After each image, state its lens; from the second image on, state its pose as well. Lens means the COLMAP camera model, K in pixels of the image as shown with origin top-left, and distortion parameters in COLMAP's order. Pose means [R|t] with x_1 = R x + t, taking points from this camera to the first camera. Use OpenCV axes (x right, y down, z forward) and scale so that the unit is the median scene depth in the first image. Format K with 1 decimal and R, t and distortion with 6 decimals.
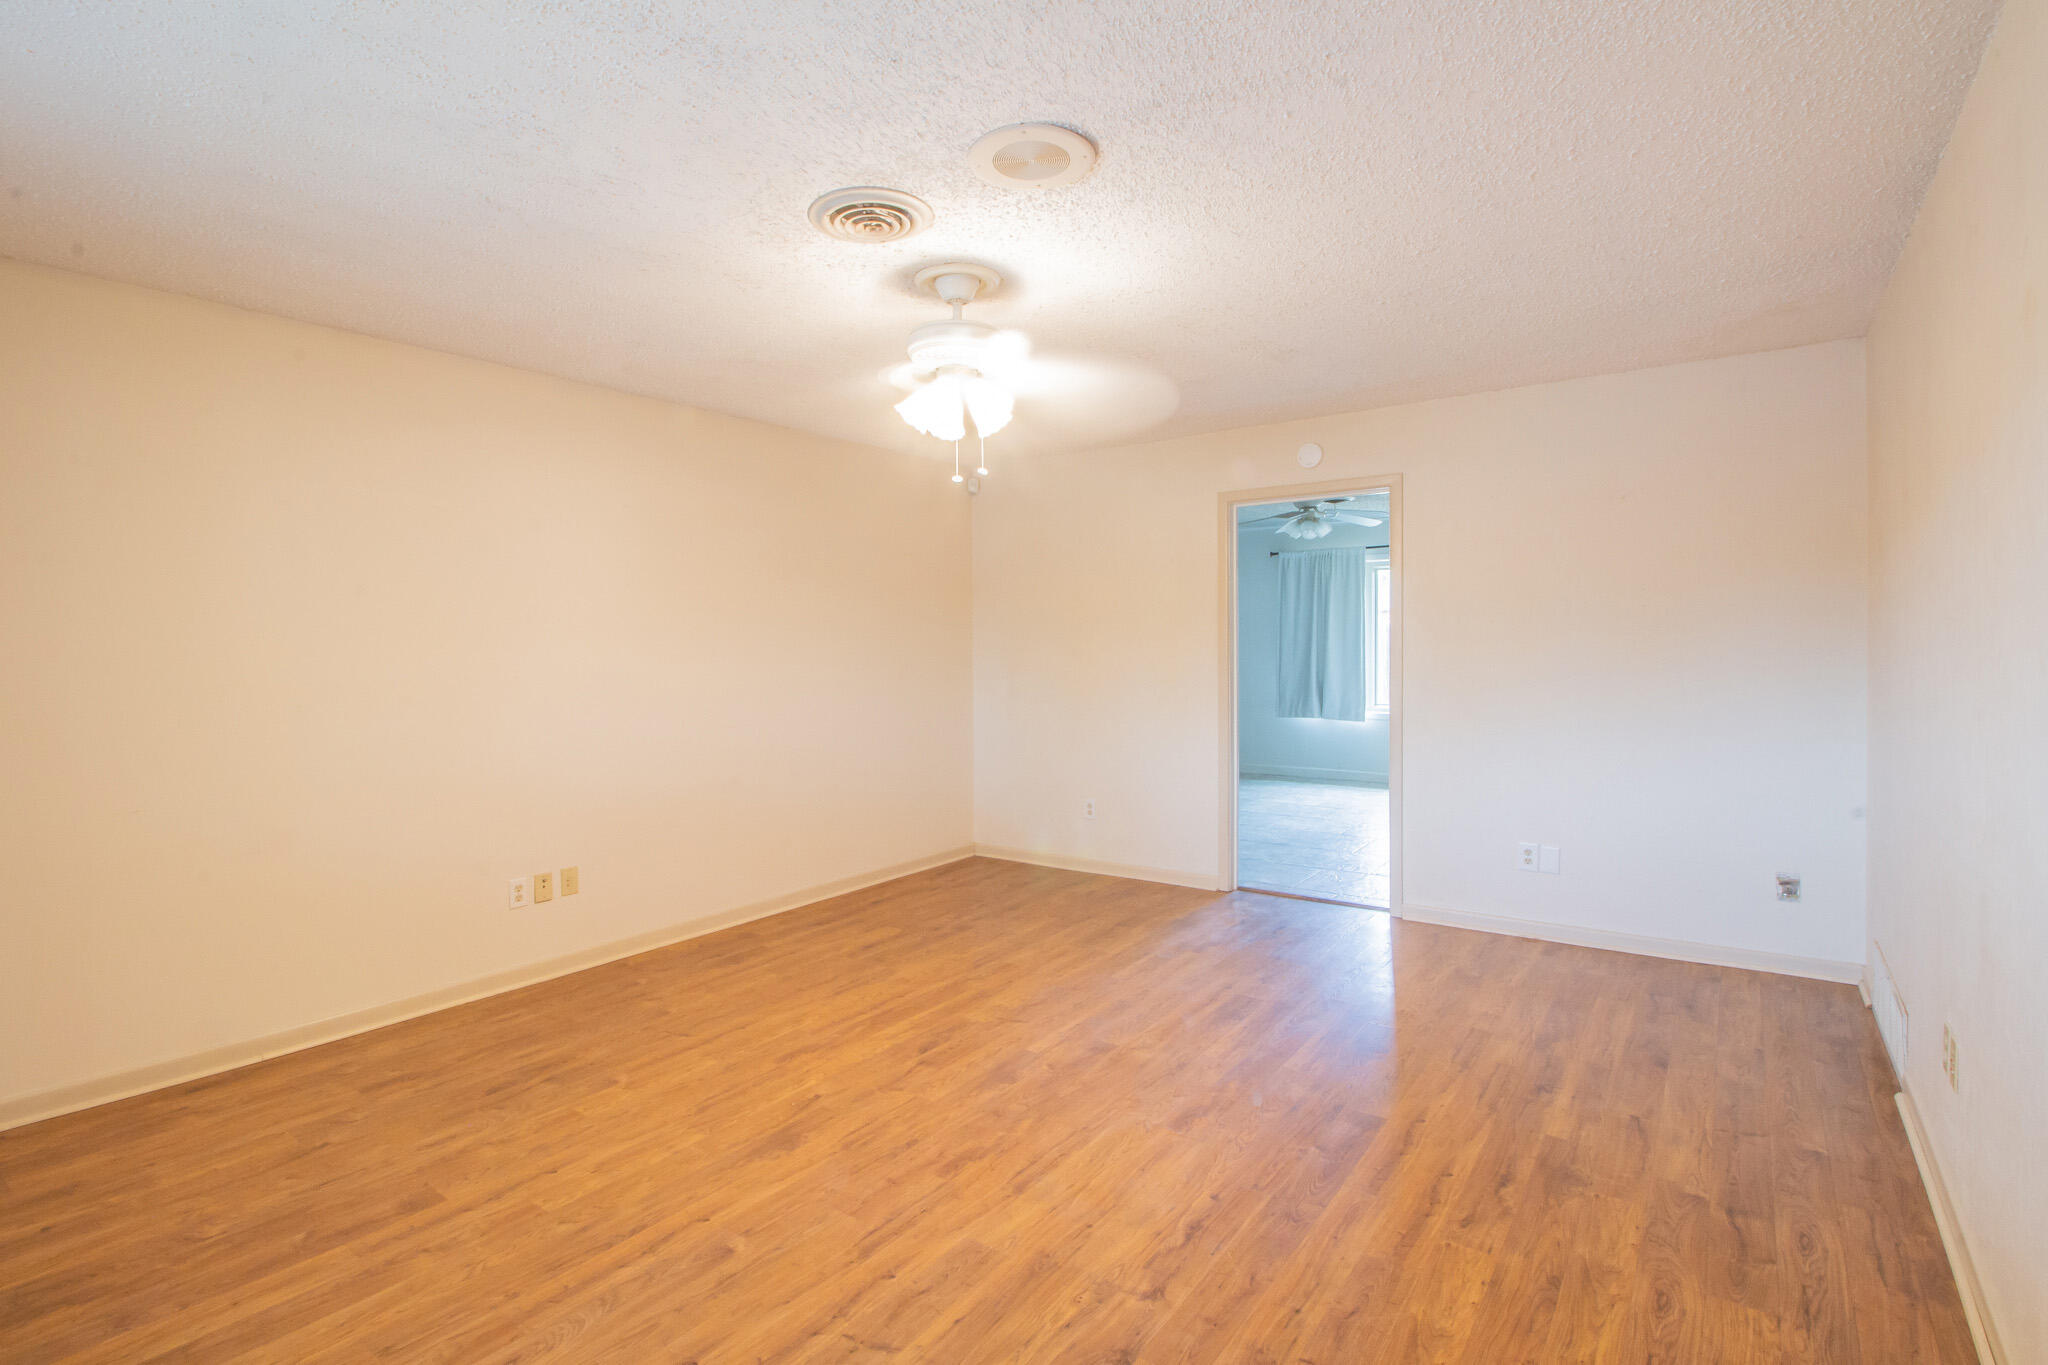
lens RADIAL K [[997.7, 0, 1027.9], [0, 997.7, 678.6], [0, 0, 1]] dist [-0.014329, -0.004104]
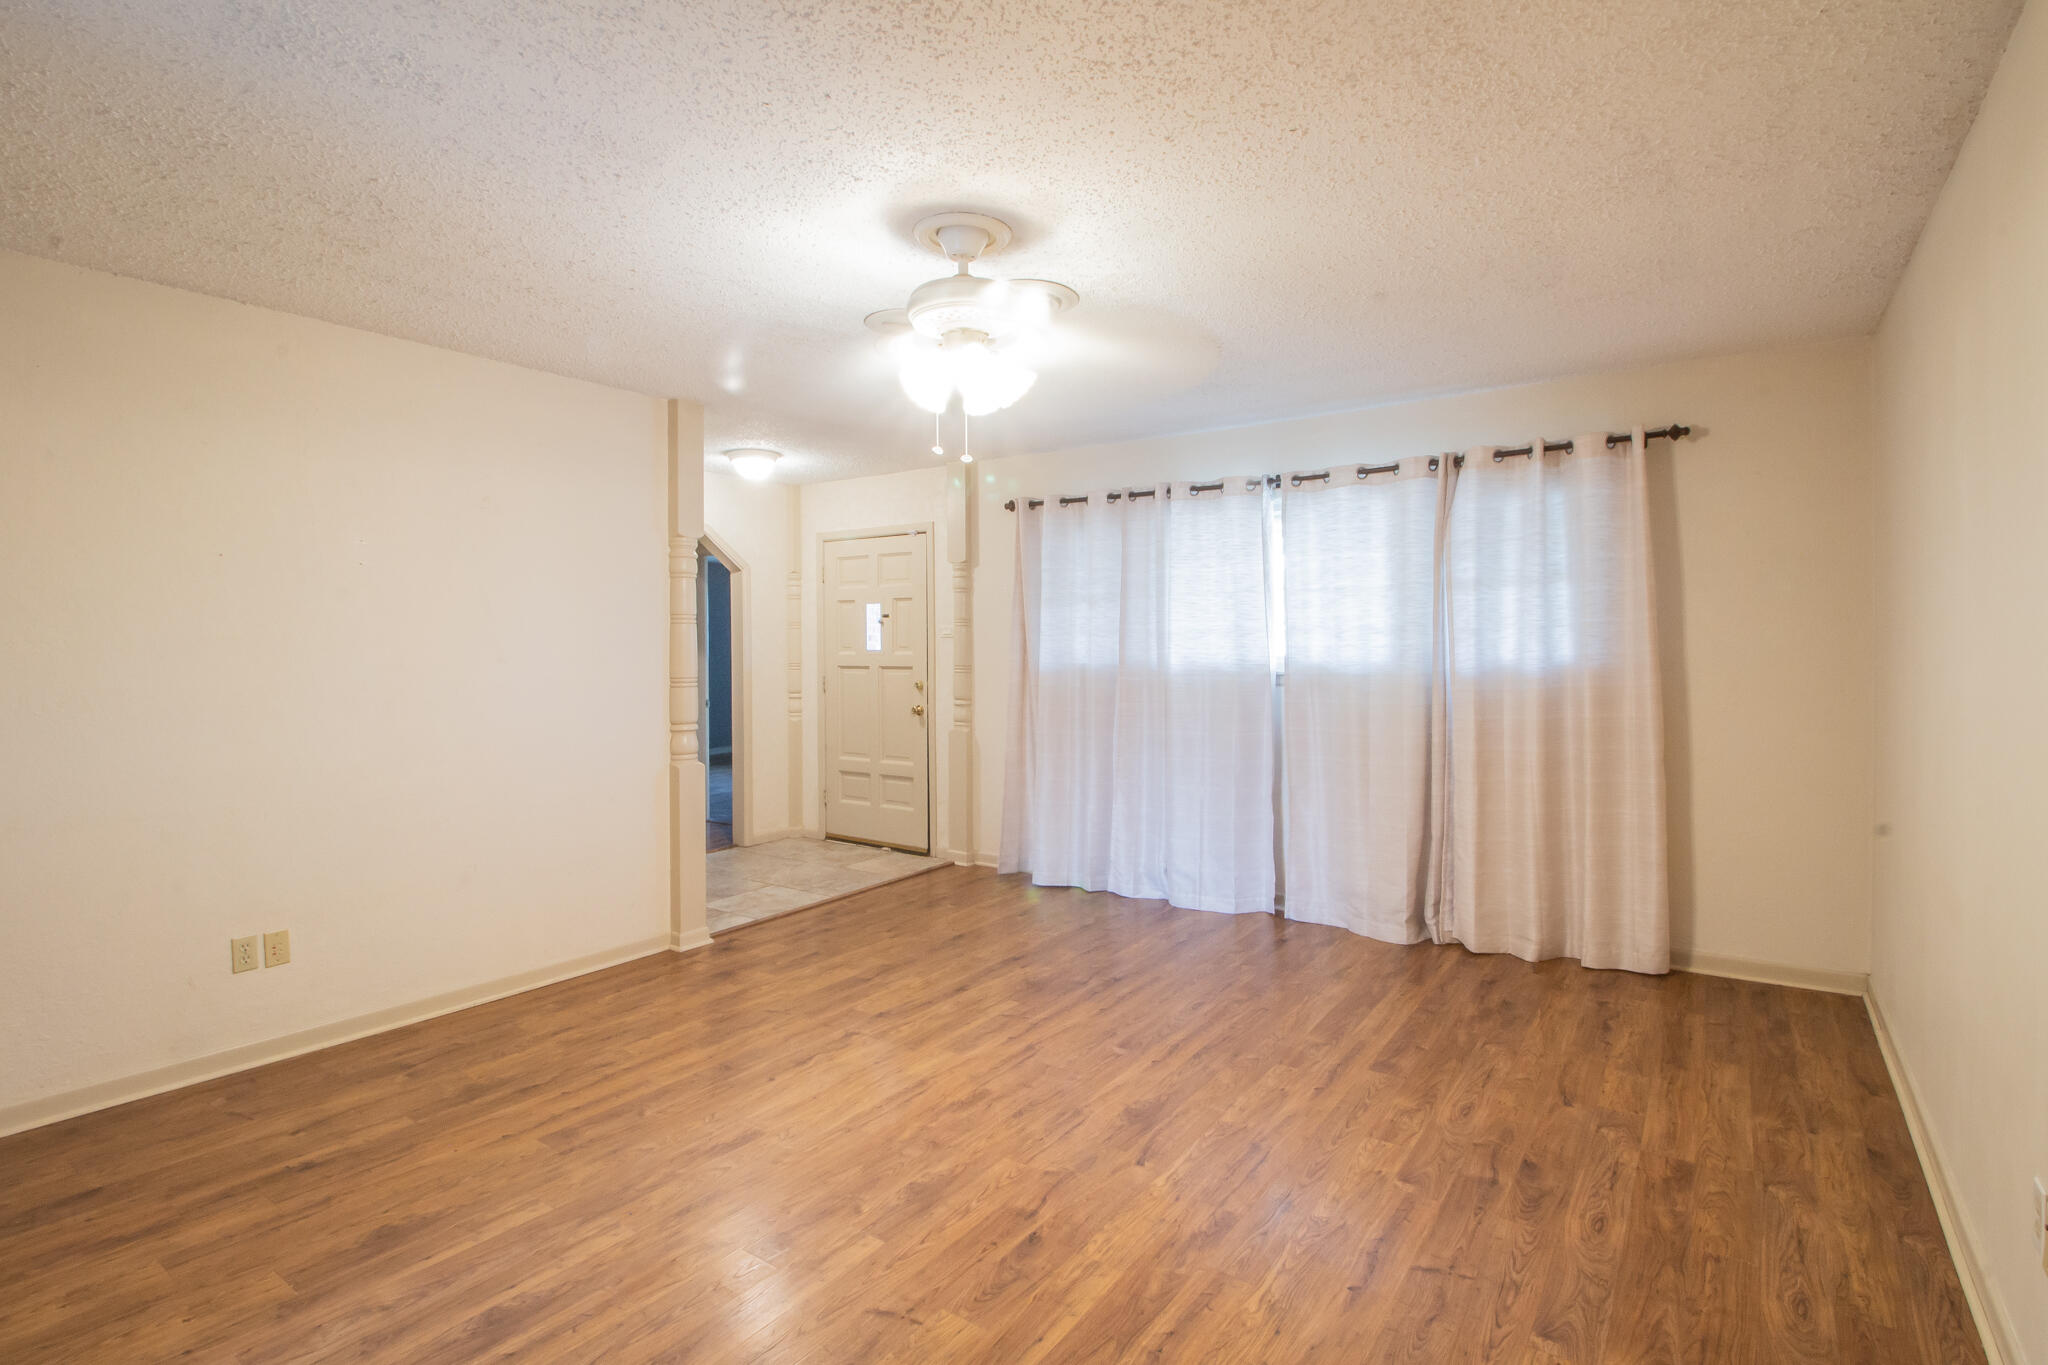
lens RADIAL K [[997.7, 0, 1024.3], [0, 997.7, 677.9], [0, 0, 1]] dist [-0.014329, -0.004104]
pose [[-0.999781, 0.015768, -0.013767, -0.116028], [0.014804, 0.997607, 0.067534, -0.069639], [0.014799, 0.067315, -0.997622, 2.024079]]
